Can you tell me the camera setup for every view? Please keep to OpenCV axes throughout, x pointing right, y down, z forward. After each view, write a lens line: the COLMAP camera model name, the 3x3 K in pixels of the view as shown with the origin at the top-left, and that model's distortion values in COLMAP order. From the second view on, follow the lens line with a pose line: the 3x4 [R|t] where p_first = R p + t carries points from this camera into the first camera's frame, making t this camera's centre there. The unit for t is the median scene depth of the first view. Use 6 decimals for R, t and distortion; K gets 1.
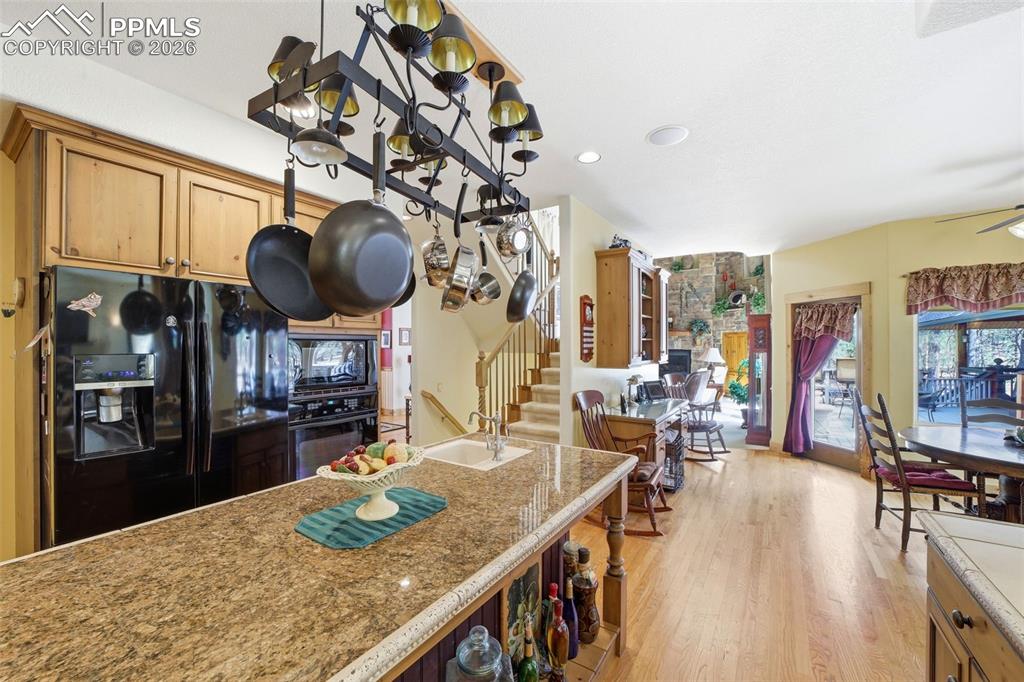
lens RADIAL K [[400.6, 0, 513.5], [0, 400.6, 346.3], [0, 0, 1]] dist [-0.035528, 0.008582]
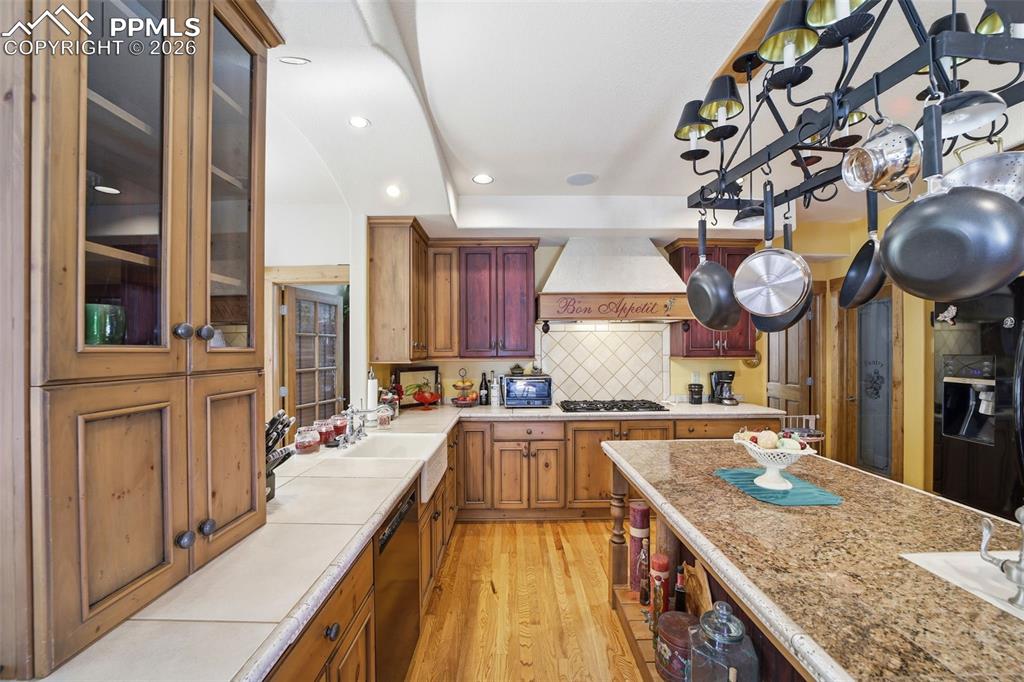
lens RADIAL K [[400.6, 0, 513.5], [0, 400.6, 346.3], [0, 0, 1]] dist [-0.035528, 0.008582]
pose [[-0.826570, -0.001527, -0.562832, 0.273063], [0.002657, 0.999975, -0.006614, -0.000653], [0.562827, -0.006962, -0.826545, 0.424148]]
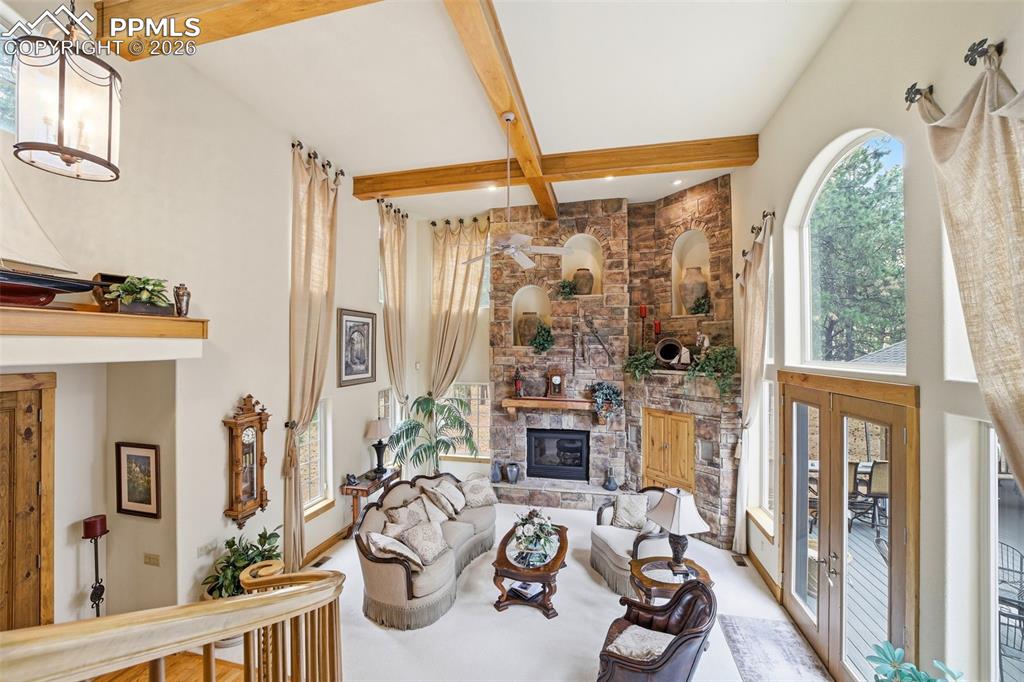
lens RADIAL K [[405.2, 0, 513.1], [0, 405.2, 345.6], [0, 0, 1]] dist [-0.034639, 0.009617]
pose [[0.934140, 0.003814, 0.356885, 0.317852], [0.000318, 0.999934, -0.011520, -0.284440], [-0.356906, 0.010875, 0.934077, 1.222081]]
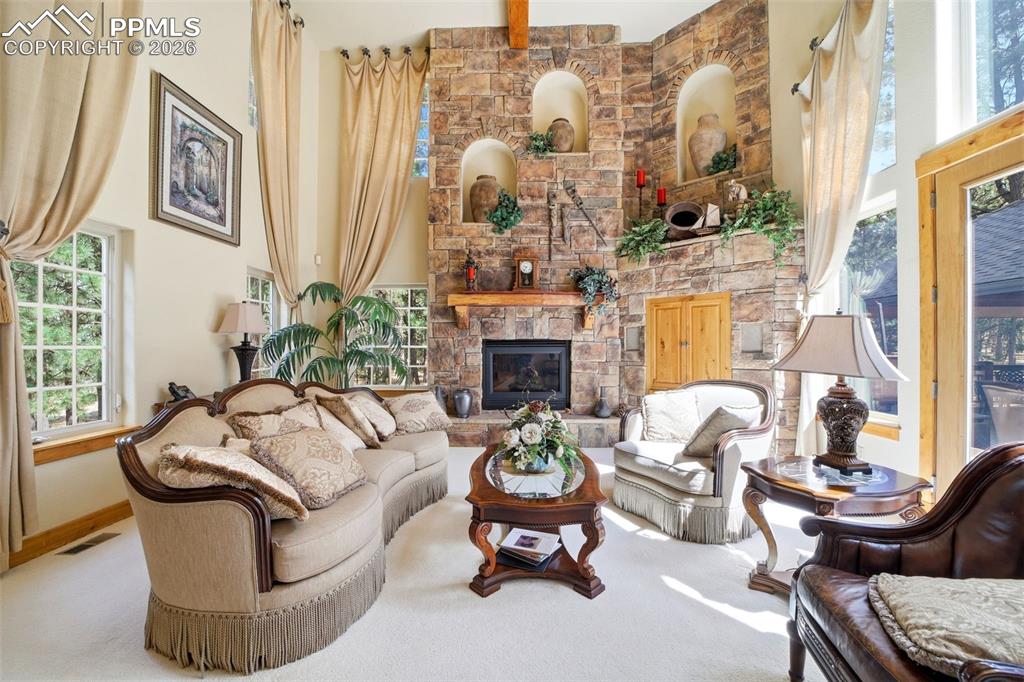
lens RADIAL K [[400.6, 0, 513.5], [0, 400.6, 346.3], [0, 0, 1]] dist [-0.035528, 0.008582]
pose [[0.843284, 0.002205, 0.537463, 0.415746], [-0.001045, 0.999996, -0.002463, 0.042542], [-0.537466, 0.001516, 0.843284, 1.714508]]
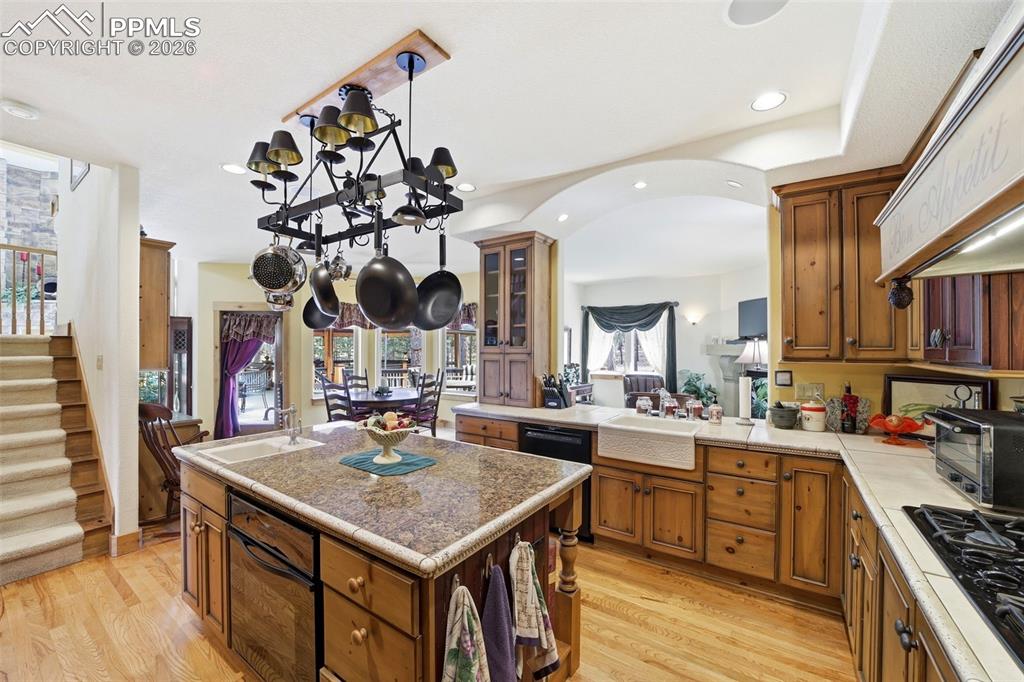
lens RADIAL K [[400.6, 0, 513.5], [0, 400.6, 346.3], [0, 0, 1]] dist [-0.035528, 0.008582]
pose [[0.006475, 0.003468, 0.999973, -0.491984], [-0.001072, 0.999993, -0.003462, 0.000284], [-0.999978, -0.001050, 0.006479, 0.142990]]
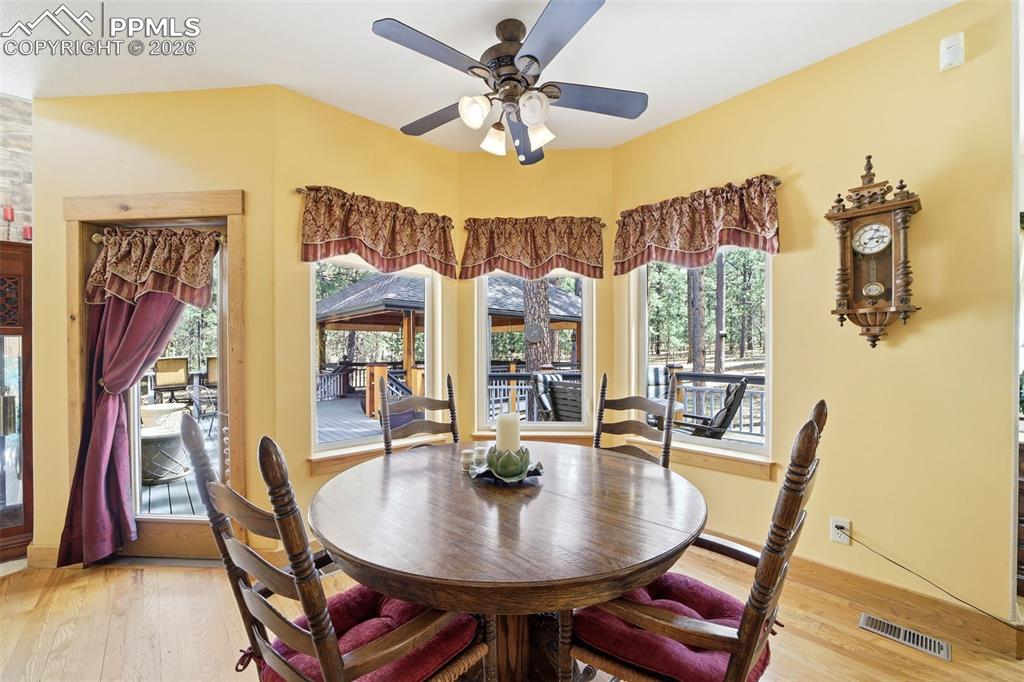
lens RADIAL K [[400.6, 0, 513.5], [0, 400.6, 346.3], [0, 0, 1]] dist [-0.035528, 0.008582]
pose [[0.235318, 0.008535, 0.971881, 0.442410], [0.004024, 0.999944, -0.009756, 0.041654], [-0.971910, 0.006206, 0.235271, 0.477714]]
